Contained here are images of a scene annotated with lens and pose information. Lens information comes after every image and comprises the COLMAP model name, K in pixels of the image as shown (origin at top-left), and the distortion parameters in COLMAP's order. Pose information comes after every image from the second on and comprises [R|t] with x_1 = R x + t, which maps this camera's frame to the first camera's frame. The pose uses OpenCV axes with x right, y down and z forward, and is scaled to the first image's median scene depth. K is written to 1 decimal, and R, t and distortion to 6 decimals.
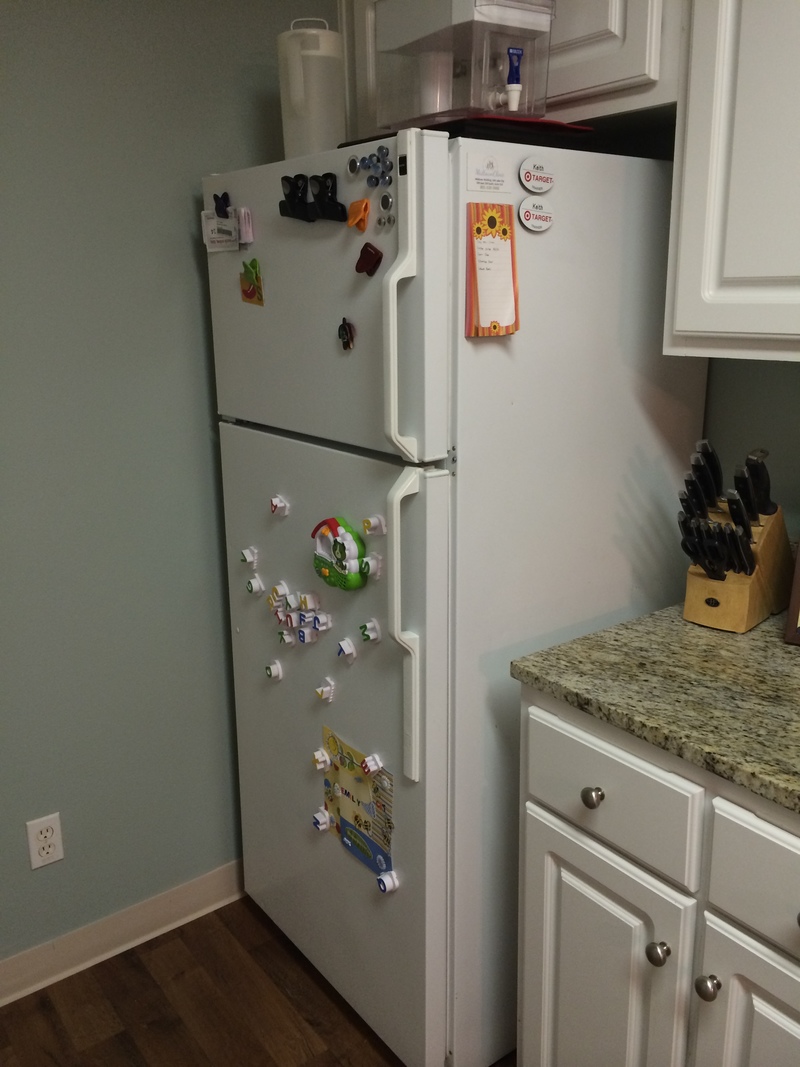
lens RADIAL K [[919.5, 0, 402.2], [0, 919.5, 533.8], [0, 0, 1]] dist [0.041477, -0.029293]
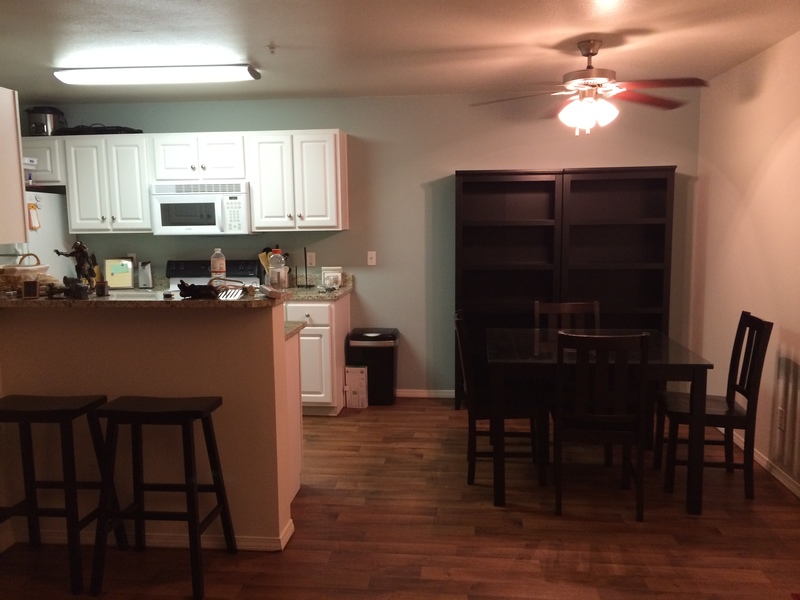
lens RADIAL K [[689.4, 0, 401.8], [0, 689.4, 300.6], [0, 0, 1]] dist [0.041477, -0.029293]
pose [[0.674756, -0.075848, 0.734133, -1.316047], [0.200835, 0.976039, -0.083750, 0.850269], [-0.710190, 0.203950, 0.673821, -2.771647]]
